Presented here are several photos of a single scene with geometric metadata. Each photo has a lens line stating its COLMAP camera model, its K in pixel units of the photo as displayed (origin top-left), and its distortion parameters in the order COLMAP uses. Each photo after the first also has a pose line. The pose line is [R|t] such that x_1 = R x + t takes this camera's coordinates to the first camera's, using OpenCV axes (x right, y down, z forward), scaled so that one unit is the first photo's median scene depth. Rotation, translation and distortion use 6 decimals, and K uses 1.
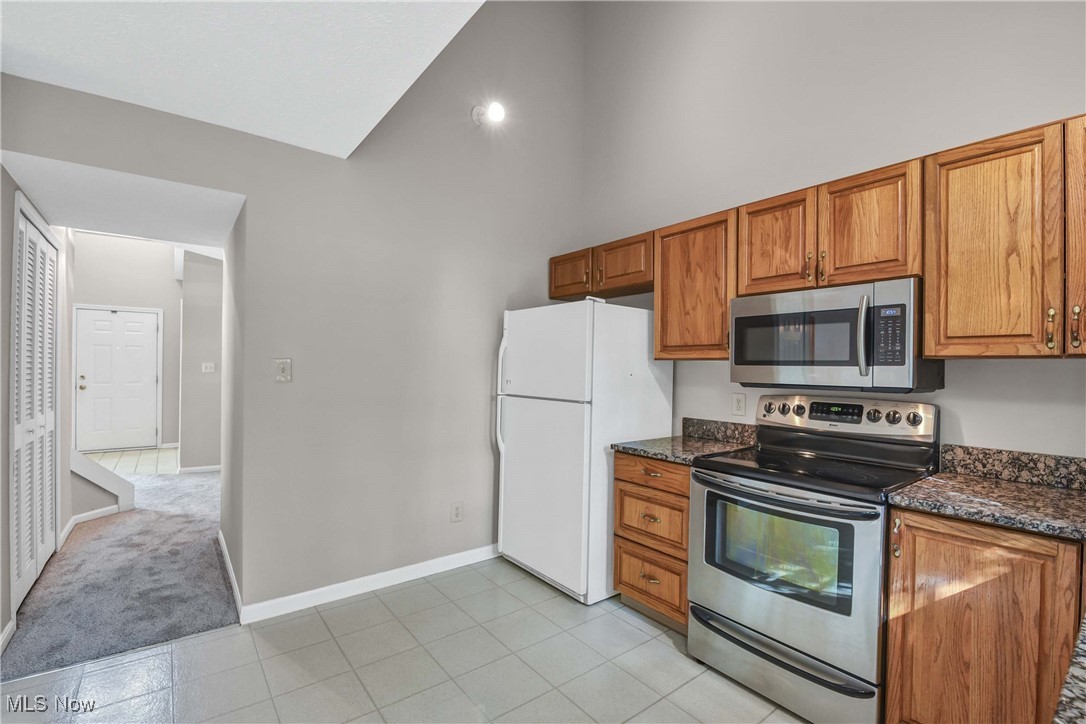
lens RADIAL K [[499.9, 0, 547.1], [0, 499.9, 367.6], [0, 0, 1]] dist [0.000106, -0.012803]
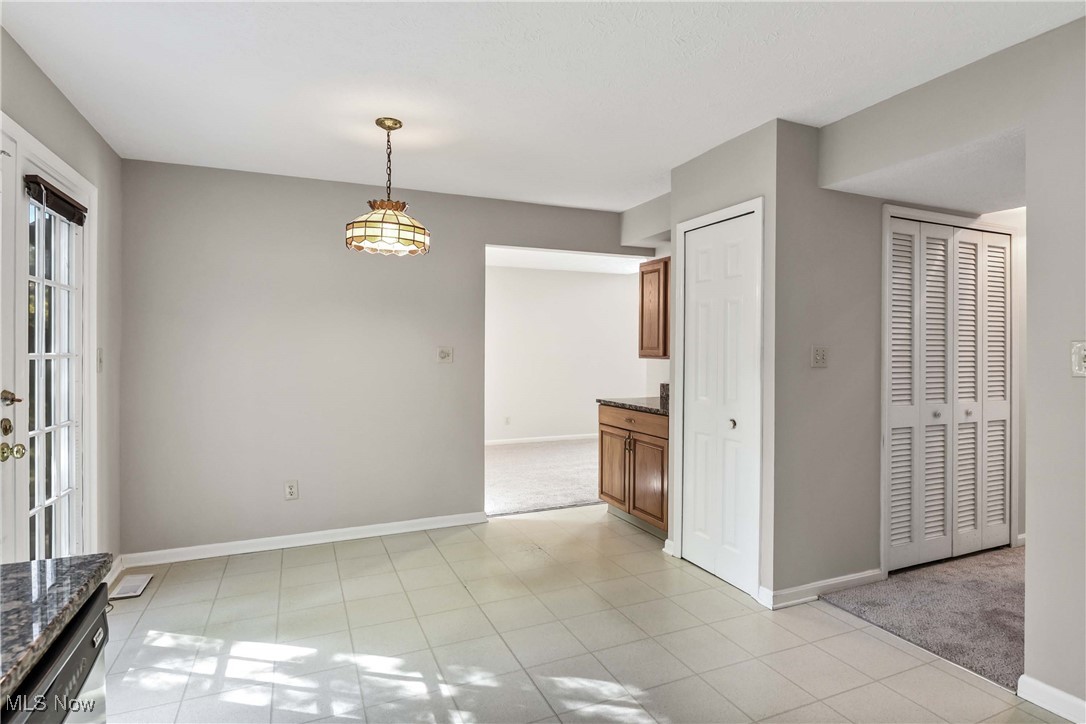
lens RADIAL K [[551.1, 0, 543.4], [0, 551.1, 351.3], [0, 0, 1]] dist [-0.000427, -0.000403]
pose [[-0.245898, -0.011026, -0.969233, 0.409788], [-0.004545, 0.999937, -0.010223, 0.006149], [0.969285, 0.001891, -0.245933, 0.544819]]
